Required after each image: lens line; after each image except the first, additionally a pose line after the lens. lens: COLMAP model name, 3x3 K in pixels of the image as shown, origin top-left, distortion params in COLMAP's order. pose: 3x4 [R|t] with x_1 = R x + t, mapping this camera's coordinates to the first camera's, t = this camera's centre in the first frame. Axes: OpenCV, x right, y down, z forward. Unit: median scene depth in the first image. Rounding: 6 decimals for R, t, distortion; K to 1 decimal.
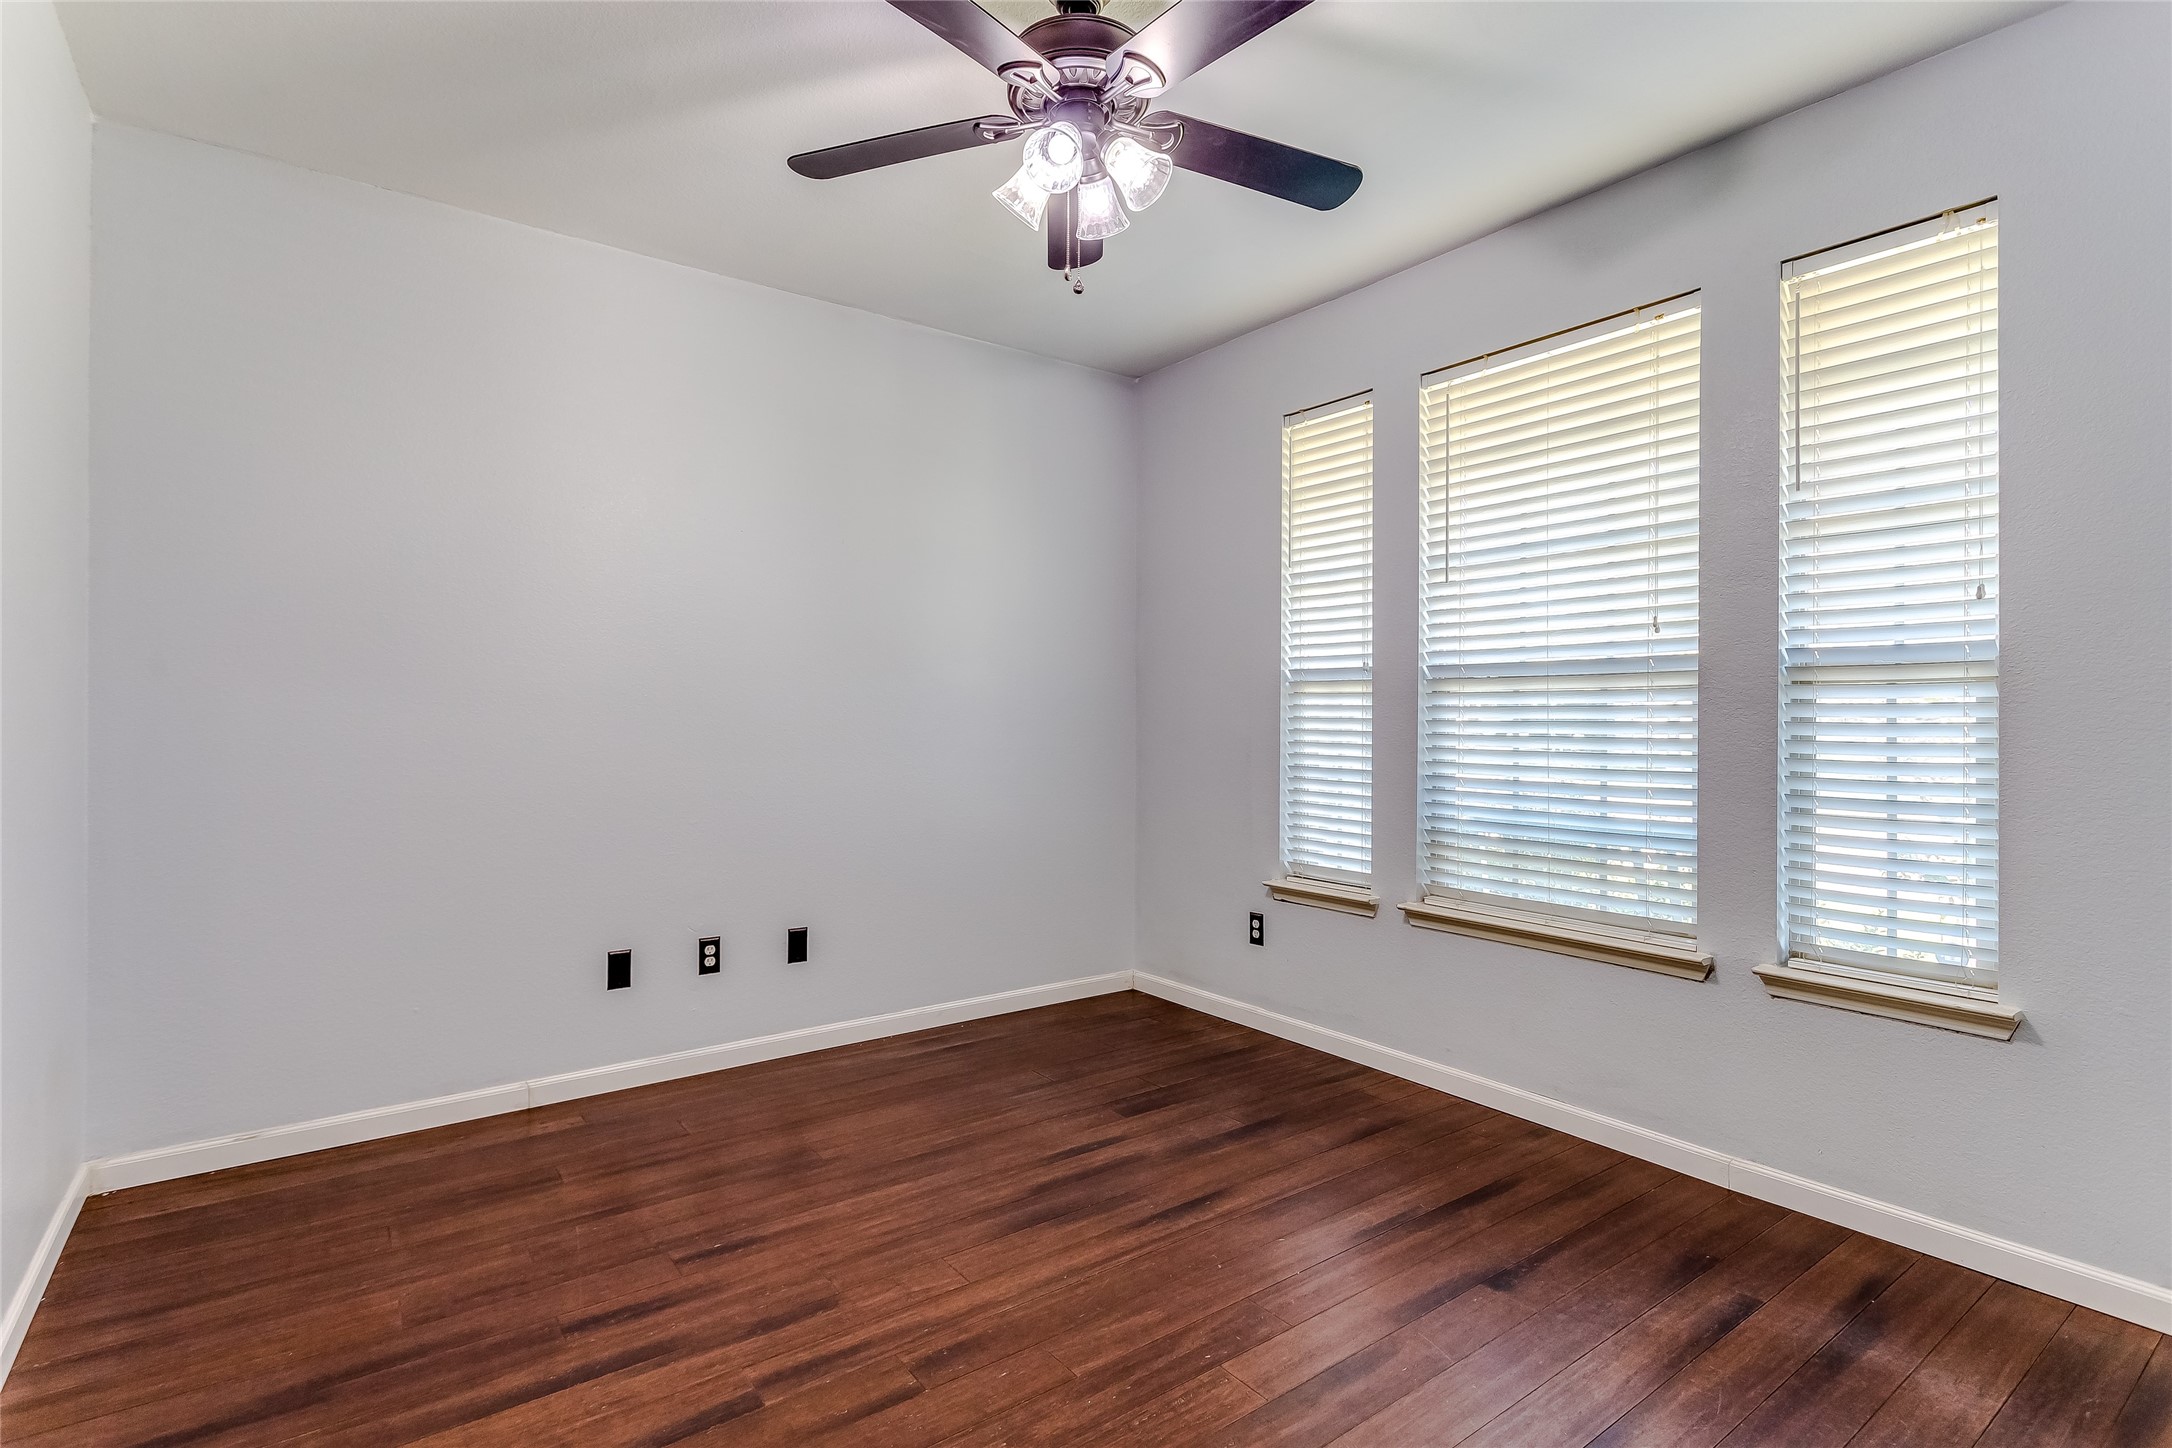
lens RADIAL K [[1036.9, 0, 1081.0], [0, 1036.9, 712.6], [0, 0, 1]] dist [0.013154, -0.008816]
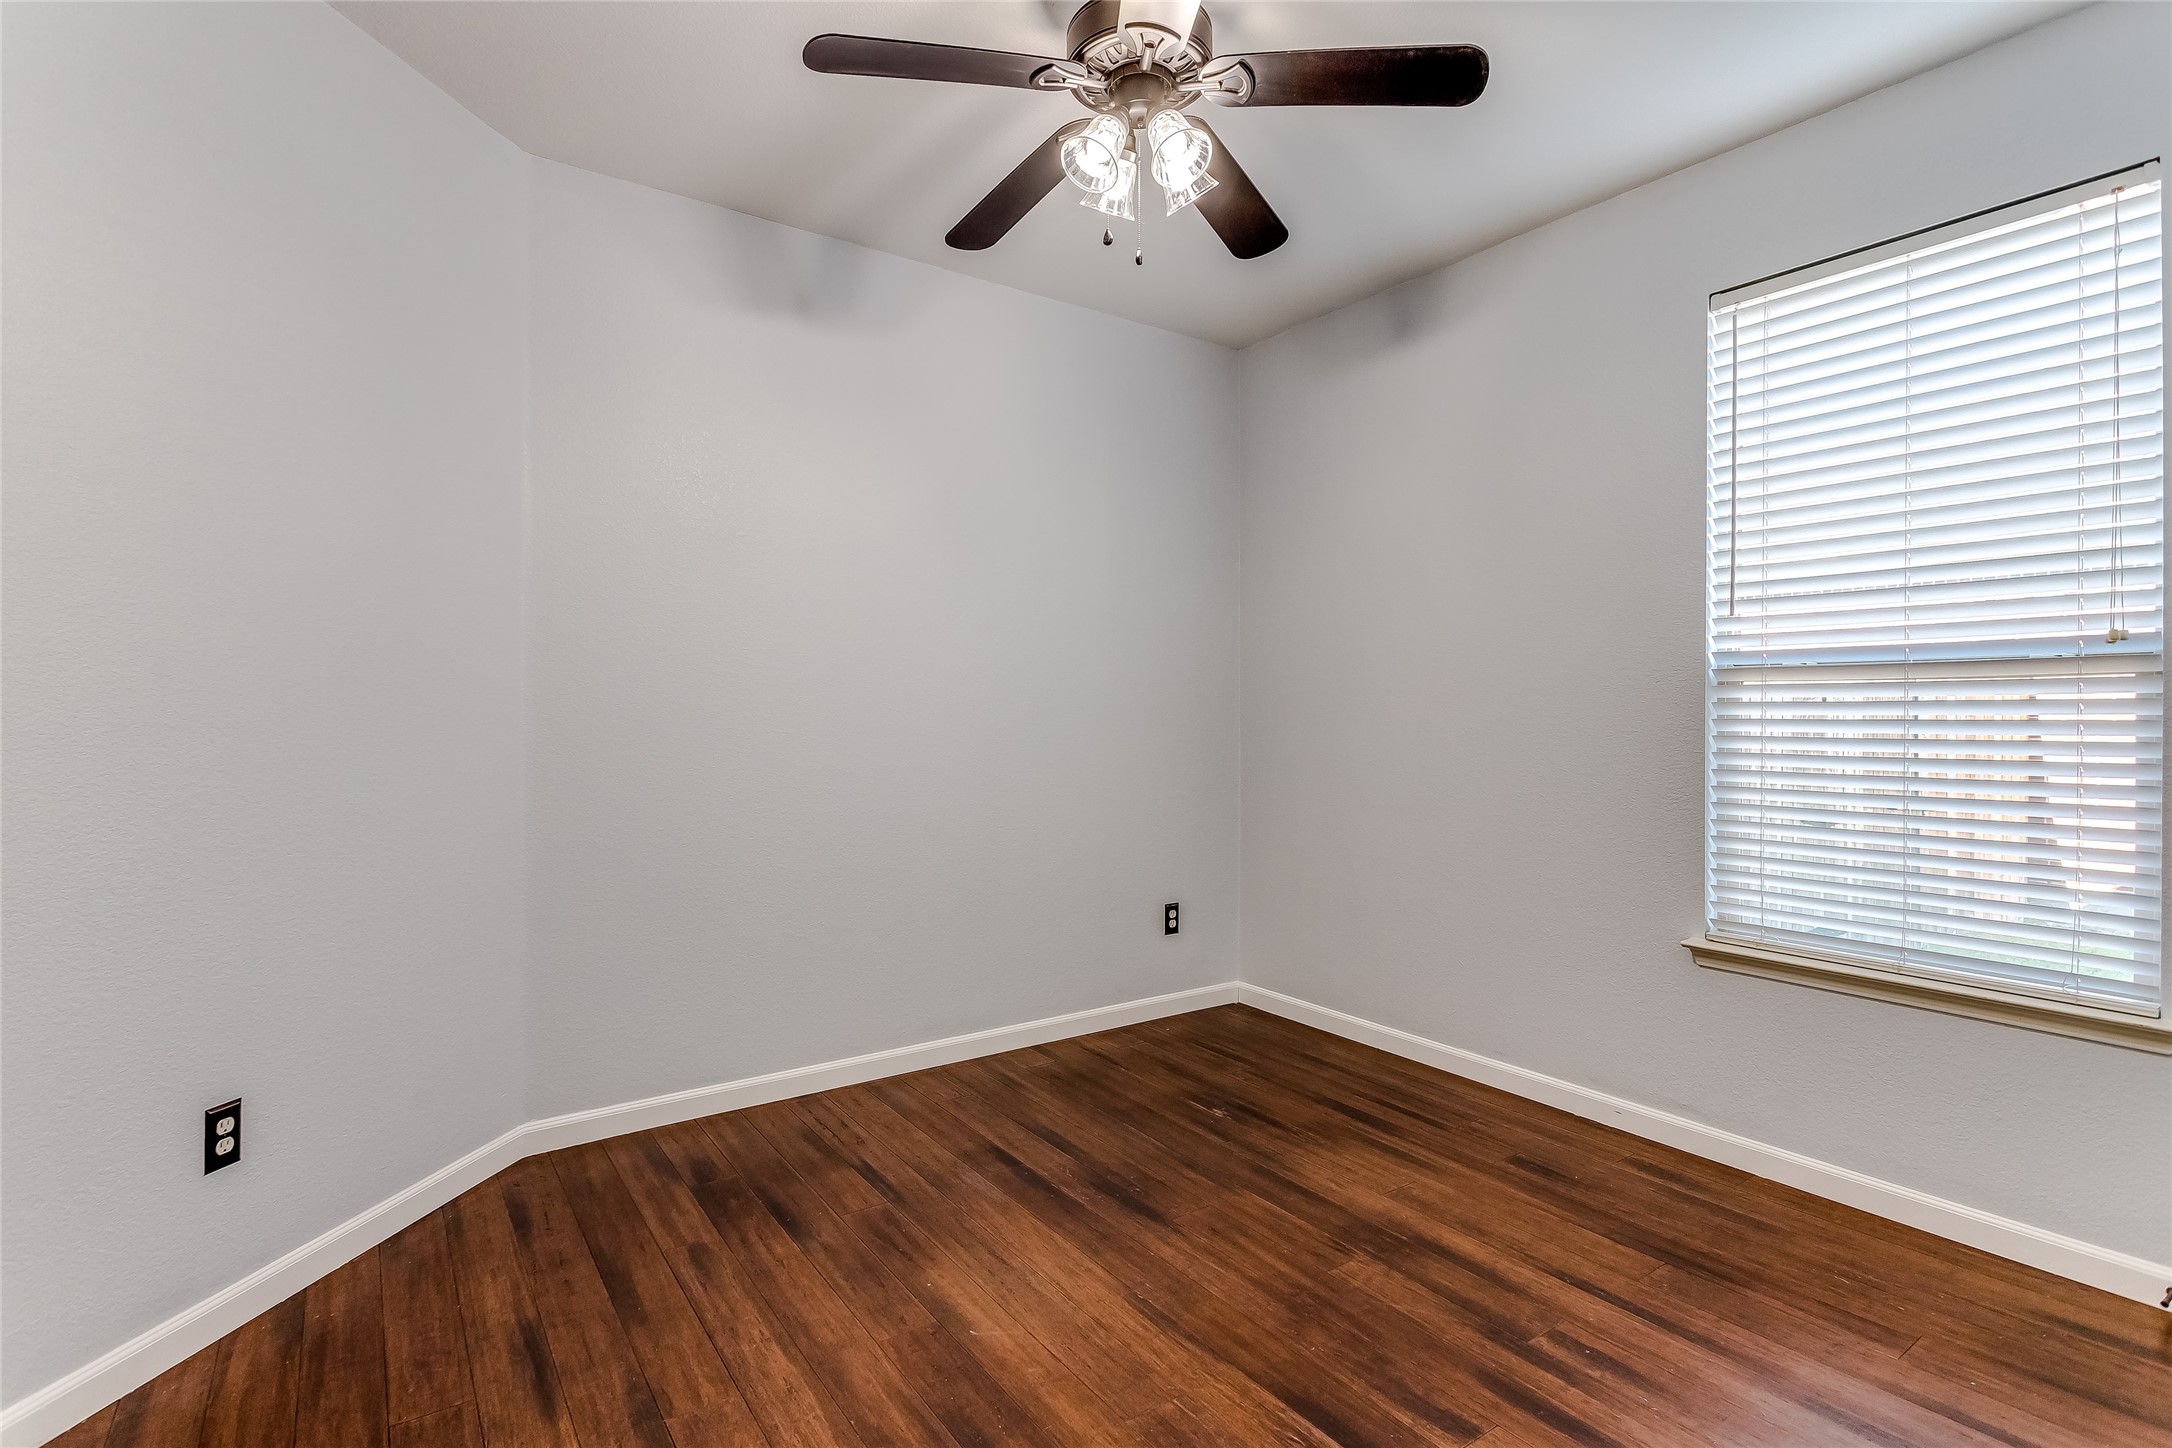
lens RADIAL K [[924.5, 0, 1086.0], [0, 924.5, 724.0], [0, 0, 1]] dist [0.068603, -0.024162]
pose [[0.999378, -0.000445, 0.035261, -0.115734], [-0.000080, 0.999889, 0.014870, 0.000383], [-0.035264, -0.014863, 0.999268, 0.157598]]
